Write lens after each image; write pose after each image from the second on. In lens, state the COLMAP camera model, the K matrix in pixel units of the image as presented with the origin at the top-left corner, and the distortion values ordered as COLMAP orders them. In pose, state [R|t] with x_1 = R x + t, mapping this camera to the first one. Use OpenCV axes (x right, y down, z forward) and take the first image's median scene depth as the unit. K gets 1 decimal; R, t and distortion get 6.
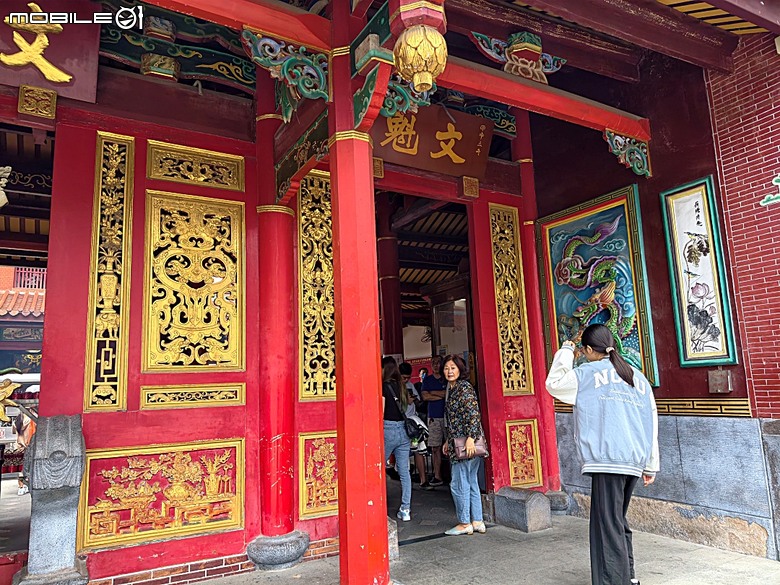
lens RADIAL K [[588.6, 0, 390.0], [0, 588.6, 292.5], [0, 0, 1]] dist [0.007830, -0.002250]
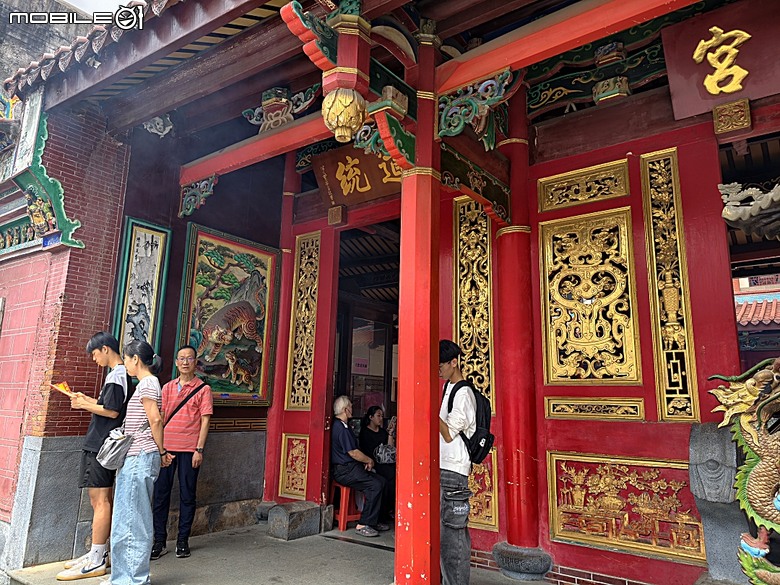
lens RADIAL K [[584.7, 0, 389.8], [0, 584.7, 305.0], [0, 0, 1]] dist [0.004769, 0.003198]
pose [[0.373932, -0.103272, -0.921689, 0.489986], [0.104674, 0.992131, -0.068698, 0.028711], [0.921530, -0.070789, 0.381800, 0.291889]]
